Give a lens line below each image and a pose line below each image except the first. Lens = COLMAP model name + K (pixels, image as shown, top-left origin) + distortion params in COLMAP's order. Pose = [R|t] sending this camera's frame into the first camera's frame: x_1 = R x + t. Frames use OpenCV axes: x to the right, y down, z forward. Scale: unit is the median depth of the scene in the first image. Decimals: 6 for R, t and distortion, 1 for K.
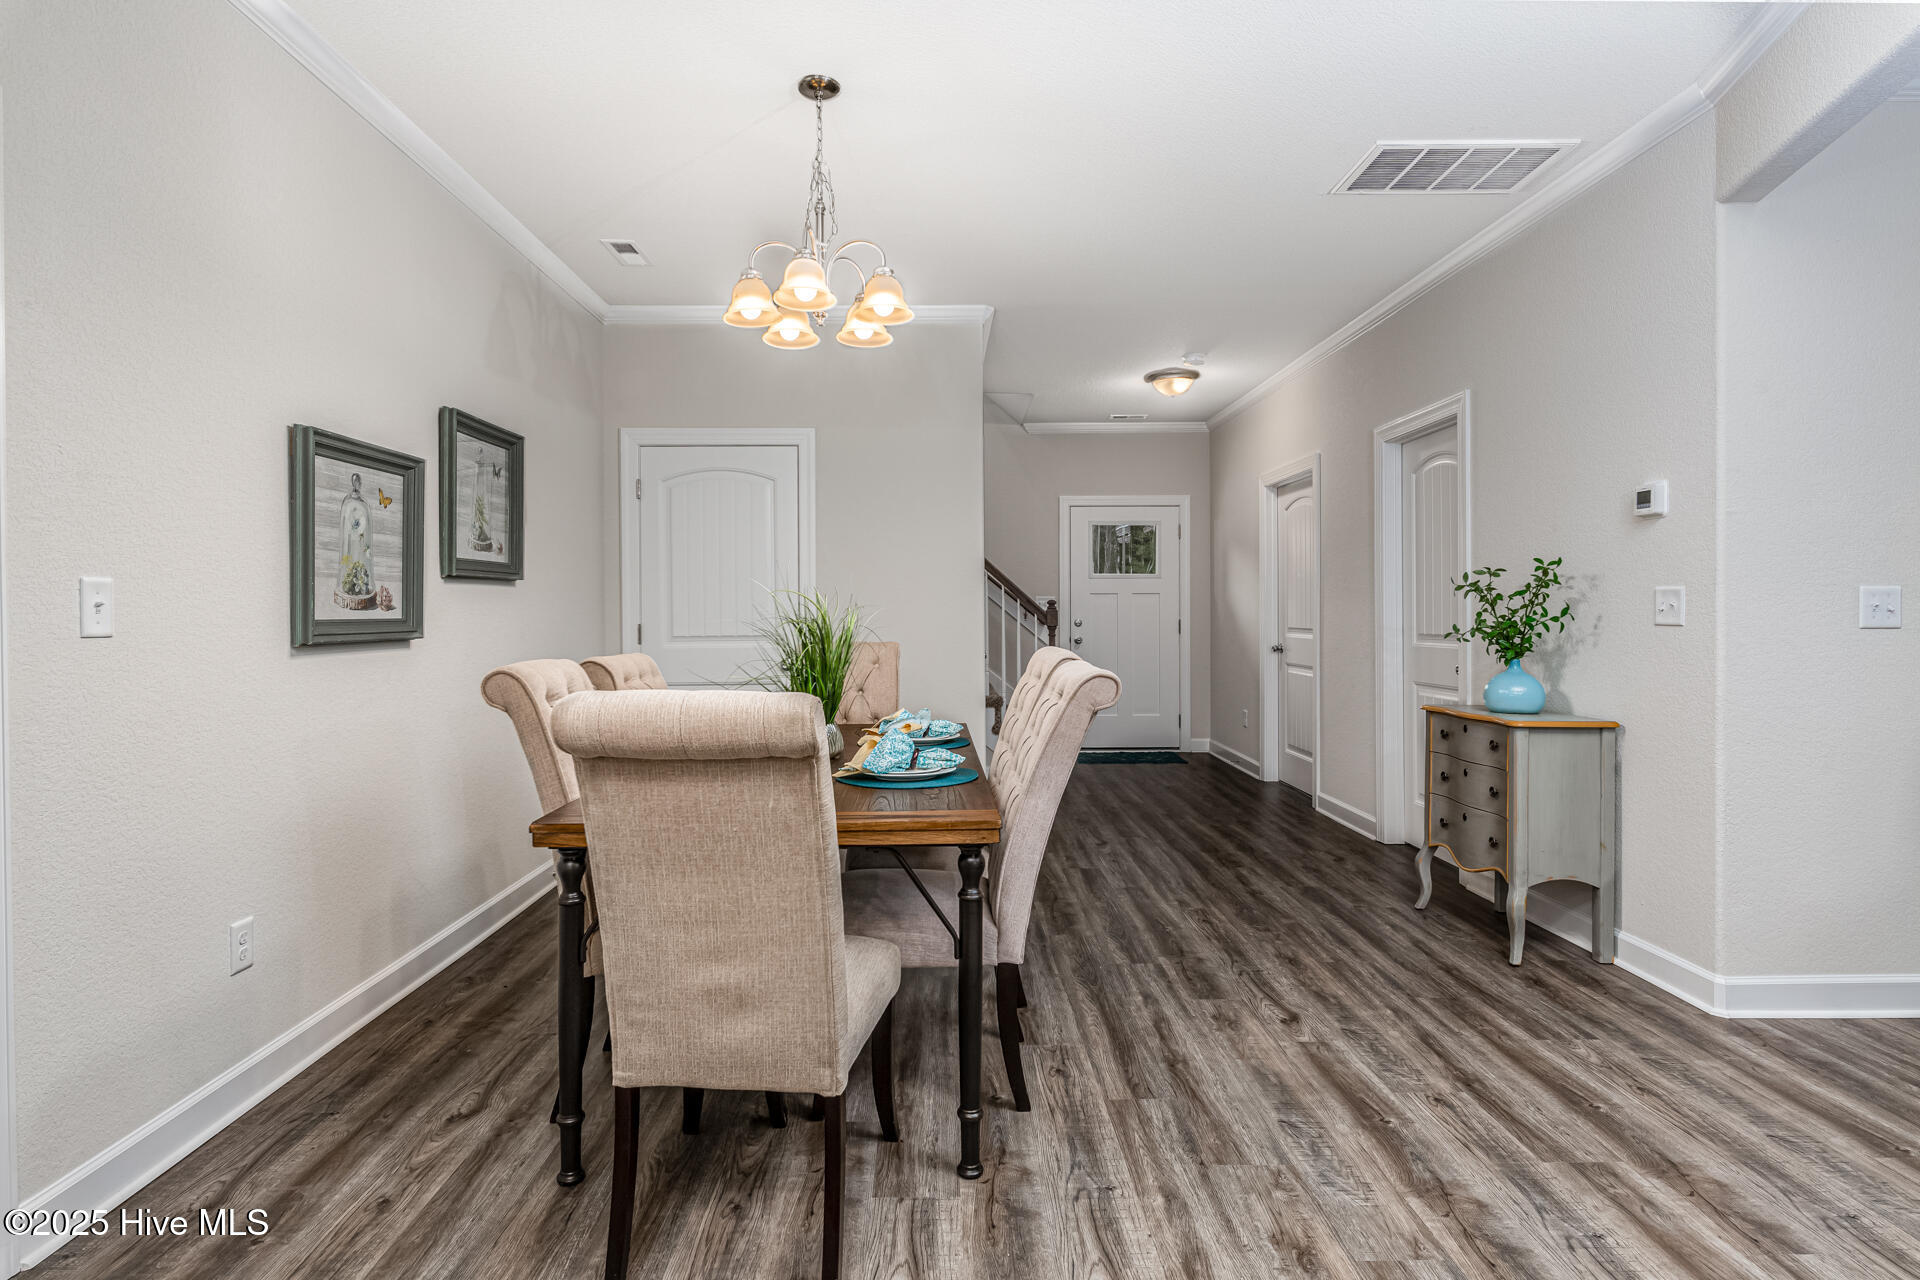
lens RADIAL K [[1007.6, 0, 956.7], [0, 1007.6, 622.8], [0, 0, 1]] dist [0.000500, -0.000290]
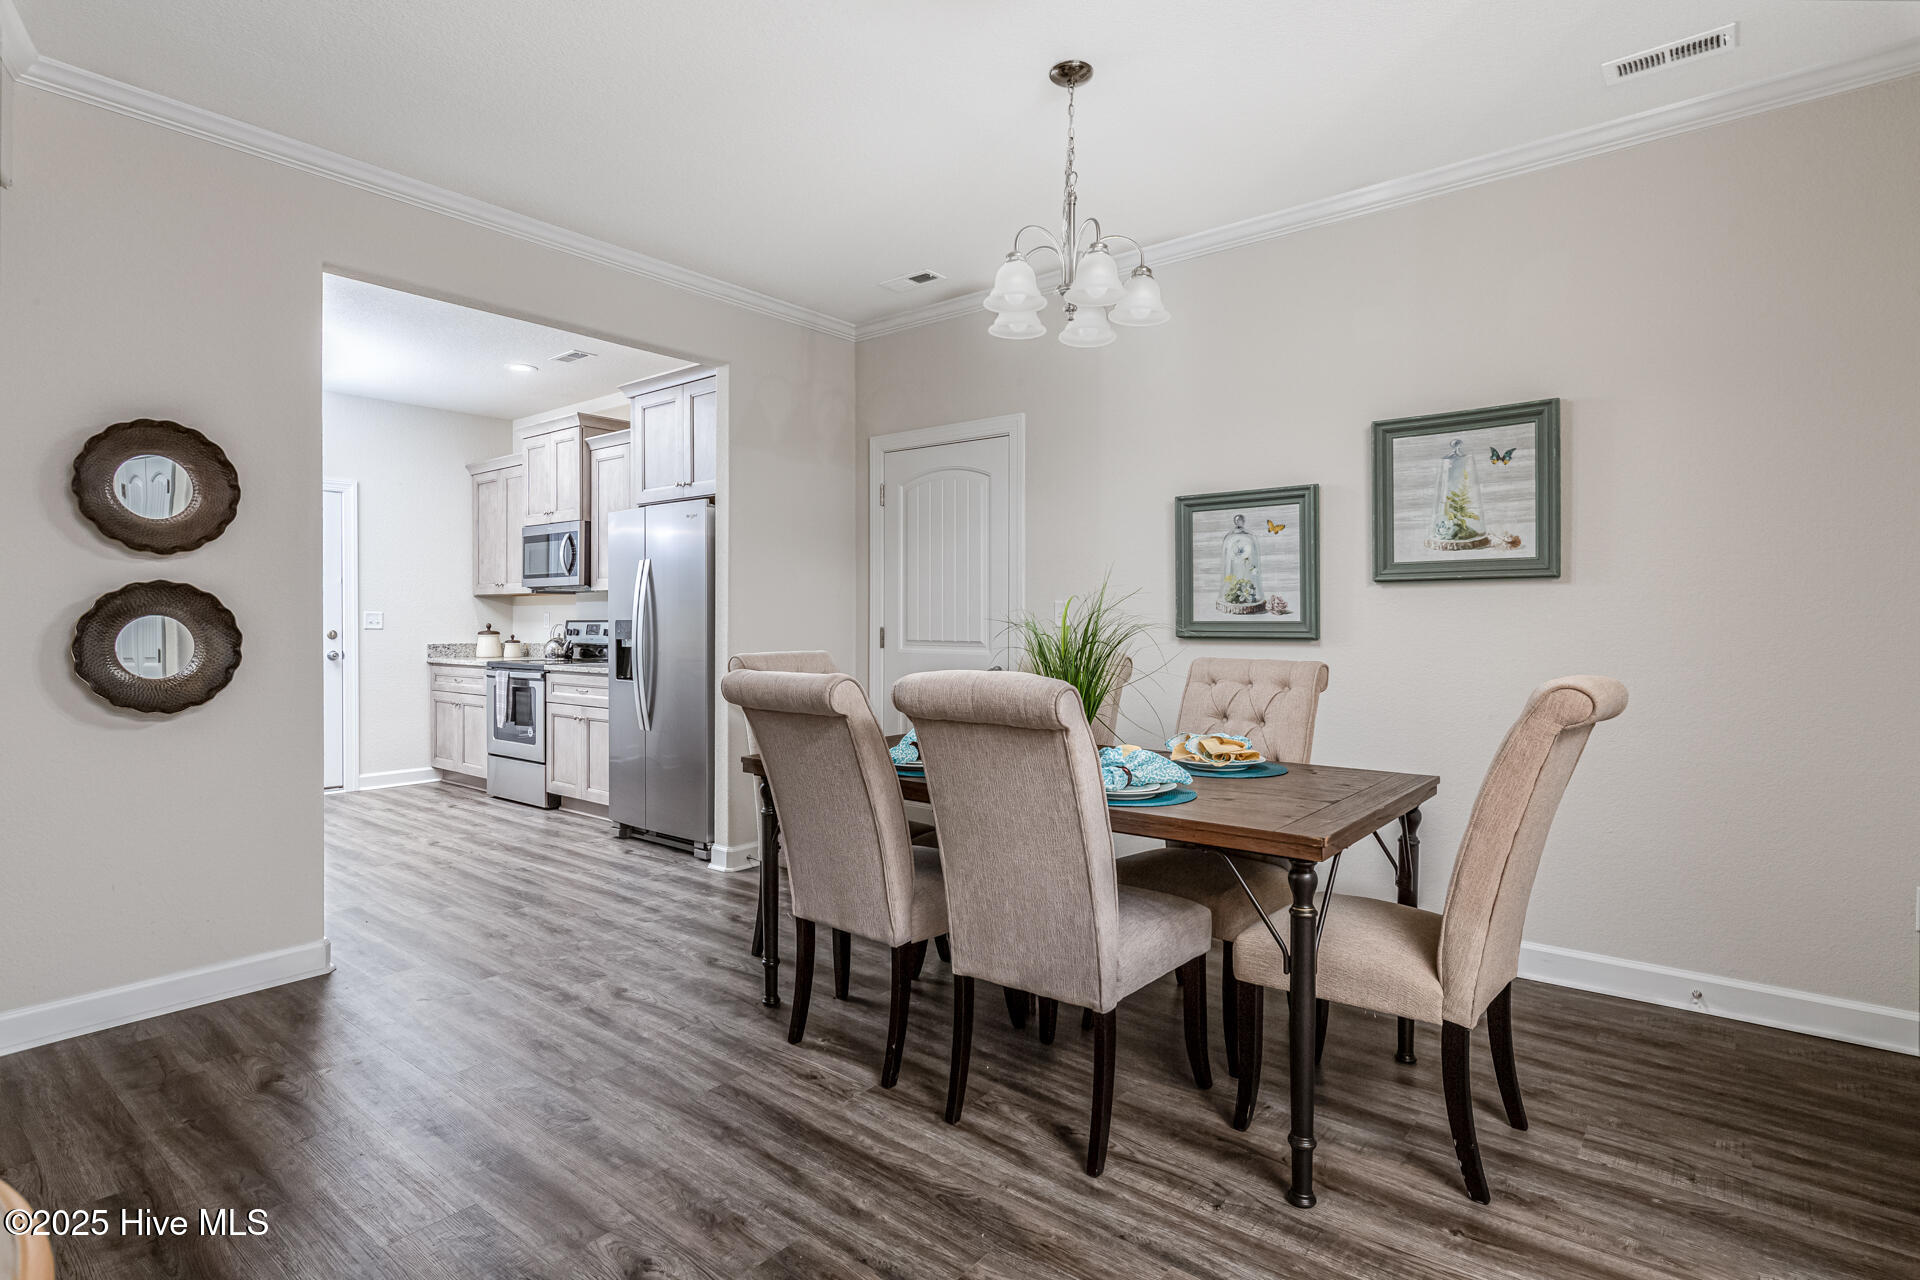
lens RADIAL K [[986.6, 0, 920.5], [0, 986.6, 629.8], [0, 0, 1]] dist [0.000515, -0.001573]
pose [[-0.681557, 0.012984, -0.731650, 0.664815], [-0.004264, 0.999755, 0.021714, -0.018779], [0.731753, 0.017919, -0.681335, 1.561612]]
